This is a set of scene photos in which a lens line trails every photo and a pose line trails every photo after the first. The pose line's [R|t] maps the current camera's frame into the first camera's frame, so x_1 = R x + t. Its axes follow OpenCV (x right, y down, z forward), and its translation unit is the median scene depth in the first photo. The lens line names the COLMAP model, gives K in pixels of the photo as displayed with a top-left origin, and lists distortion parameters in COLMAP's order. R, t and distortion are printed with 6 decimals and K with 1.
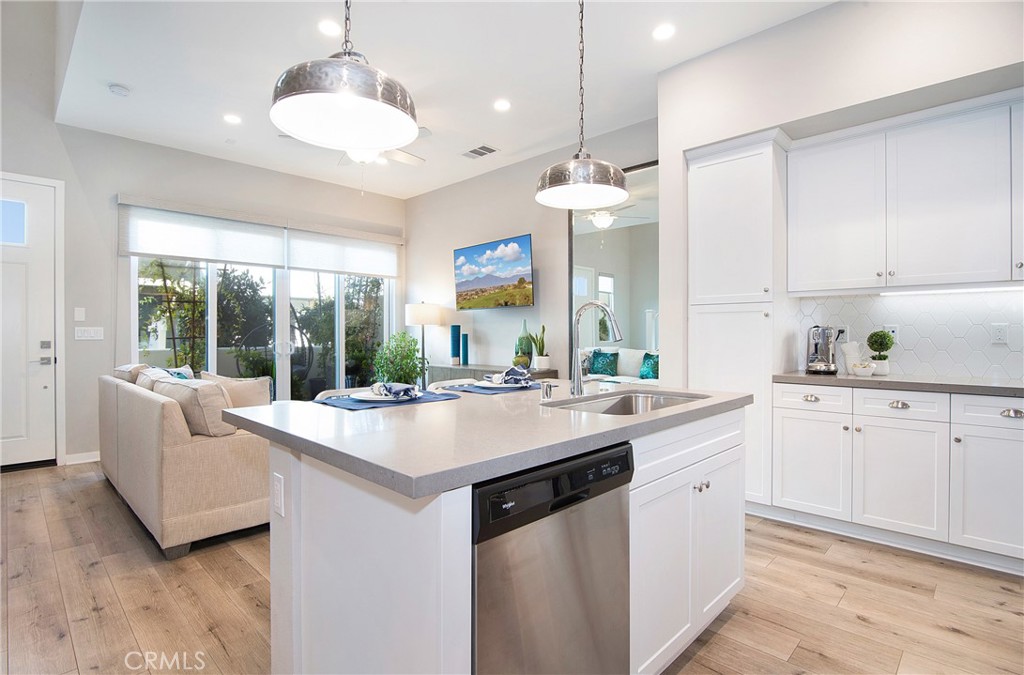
lens RADIAL K [[493.2, 0, 502.1], [0, 493.2, 338.0], [0, 0, 1]] dist [-0.012412, -0.000824]
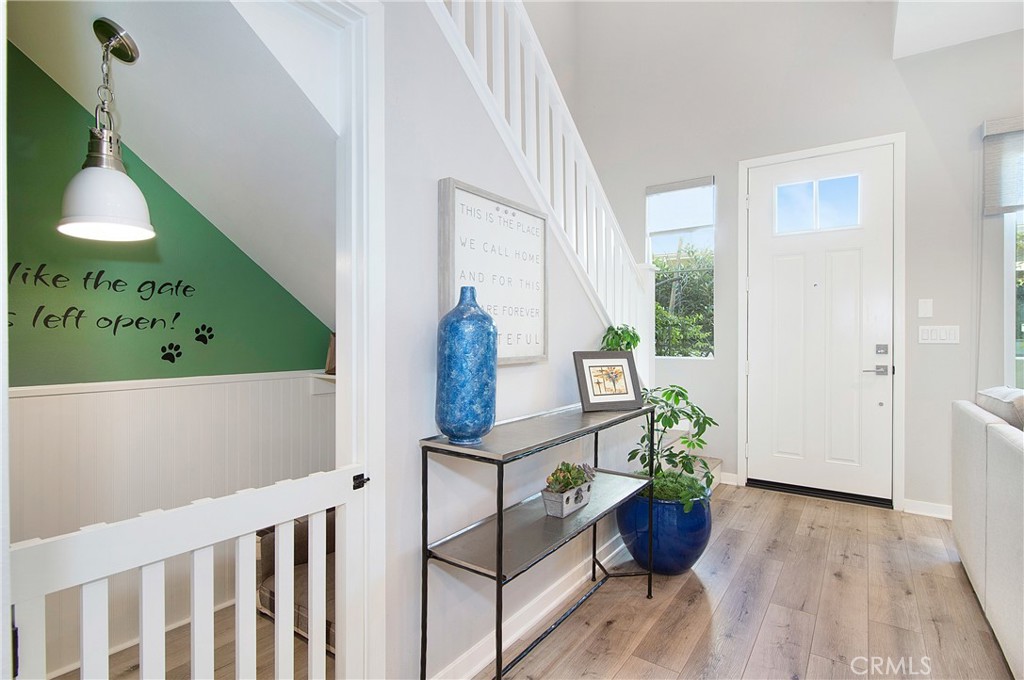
lens RADIAL K [[510.1, 0, 509.4], [0, 510.1, 335.8], [0, 0, 1]] dist [-0.013484, 0.000419]
pose [[0.165827, 0.001975, -0.986153, -0.200061], [-0.010559, 0.999944, 0.000227, -0.001510], [0.986098, 0.010375, 0.165839, 0.234832]]
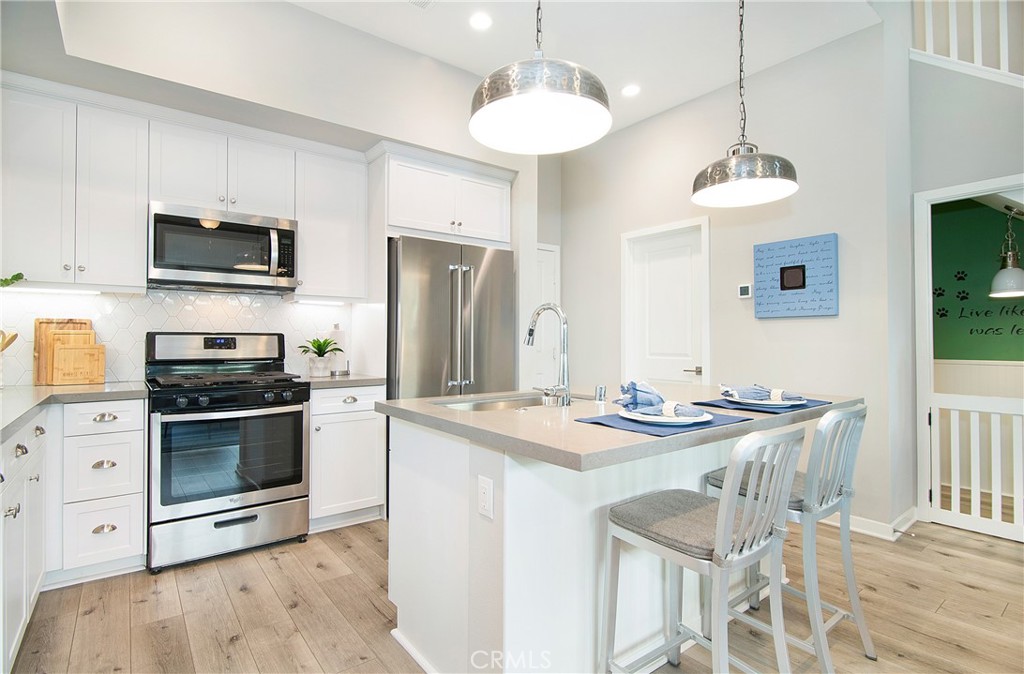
lens RADIAL K [[500.7, 0, 509.2], [0, 500.7, 334.4], [0, 0, 1]] dist [-0.019708, -0.000148]
pose [[-0.992250, 0.001660, 0.124246, 0.054111], [0.001314, 0.999995, -0.002865, -0.003365], [-0.124250, -0.002679, -0.992247, 0.770232]]
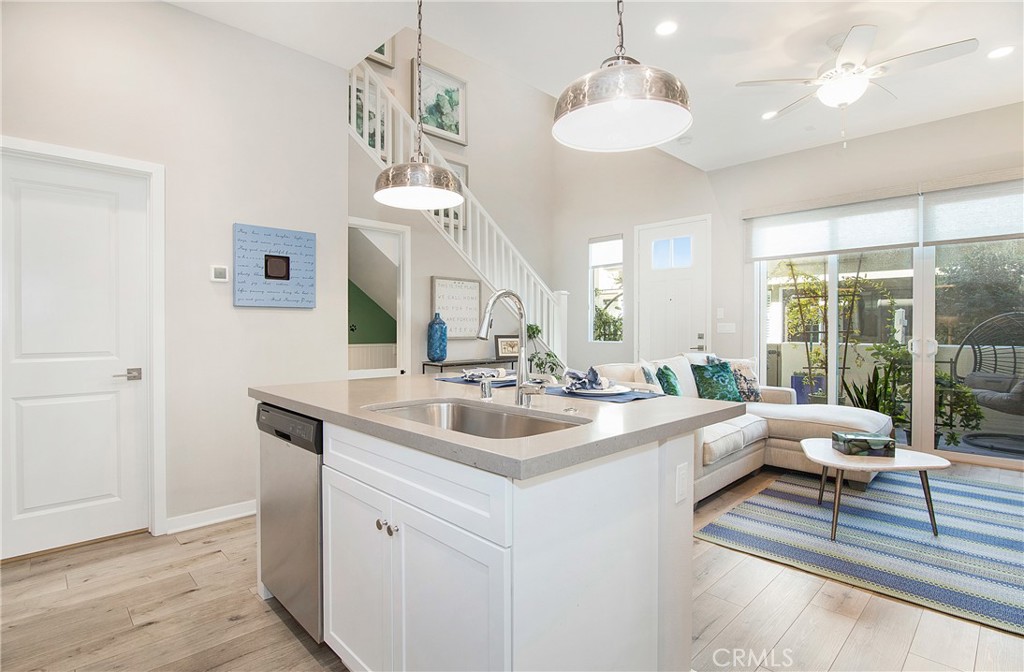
lens RADIAL K [[500.7, 0, 509.2], [0, 500.7, 333.4], [0, 0, 1]] dist [-0.019708, -0.000148]
pose [[-0.008601, 0.011786, -0.999894, 0.397123], [-0.010203, 0.999877, 0.011873, -0.004603], [0.999911, 0.010304, -0.008480, 0.395632]]
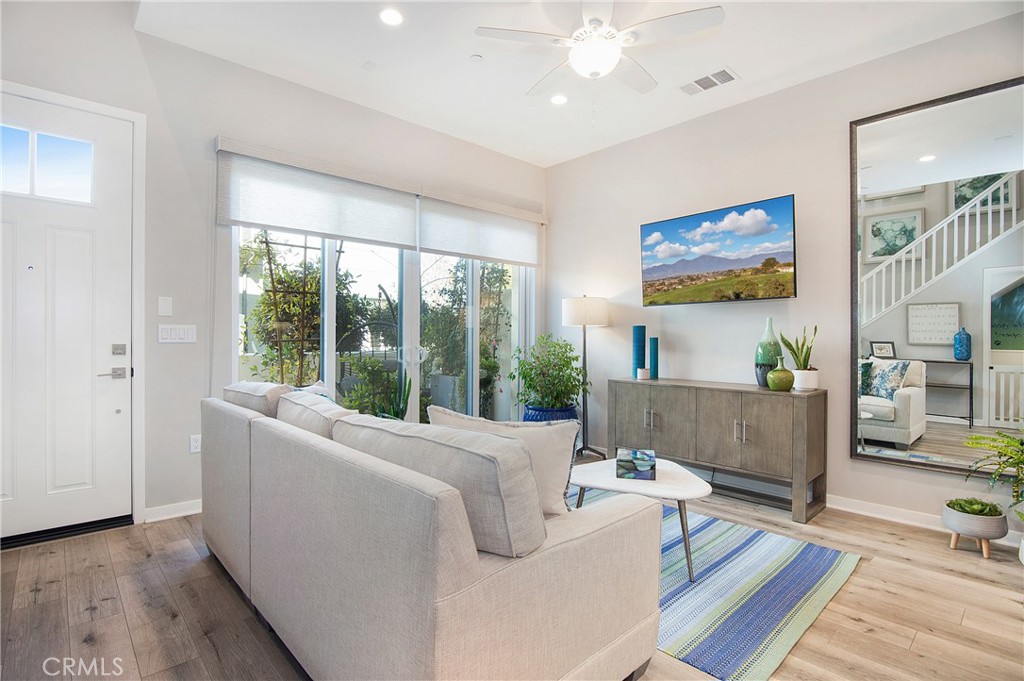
lens RADIAL K [[494.9, 0, 512.0], [0, 494.9, 340.5], [0, 0, 1]] dist [-0.015574, -0.000228]
pose [[0.999061, 0.005601, -0.042956, -0.293115], [-0.005714, 0.999981, -0.002513, -0.000584], [0.042941, 0.002756, 0.999074, 0.276568]]
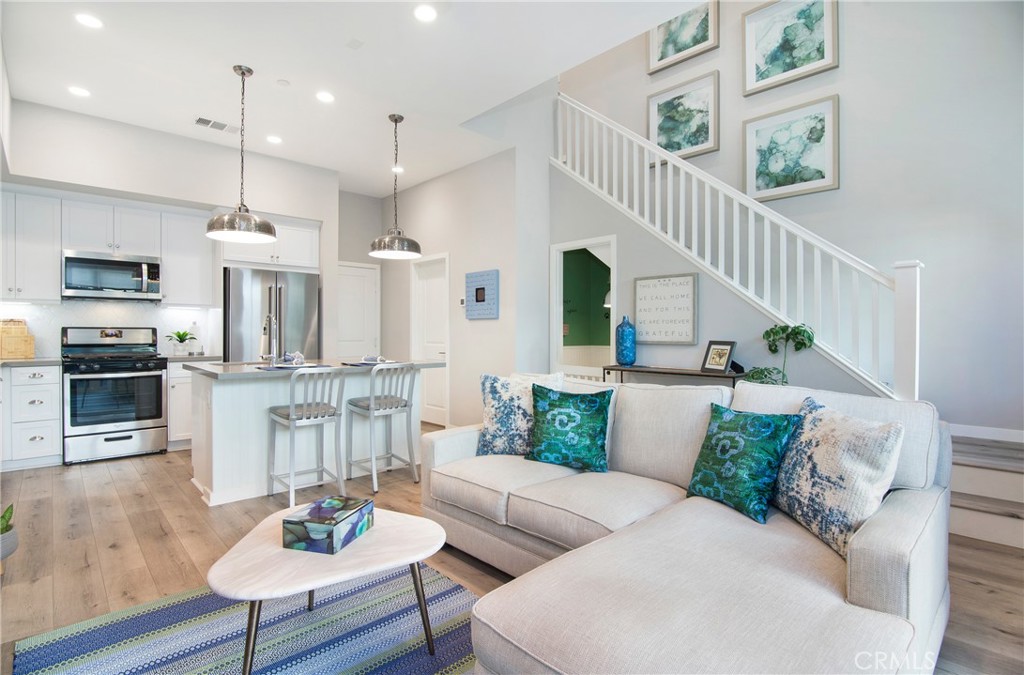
lens RADIAL K [[508.2, 0, 512.0], [0, 508.2, 337.5], [0, 0, 1]] dist [-0.018848, 0.000205]
pose [[-0.999412, -0.002864, 0.034168, -0.326557], [-0.002236, 0.999828, 0.018414, -0.007654], [-0.034215, 0.018327, -0.999246, 1.154710]]
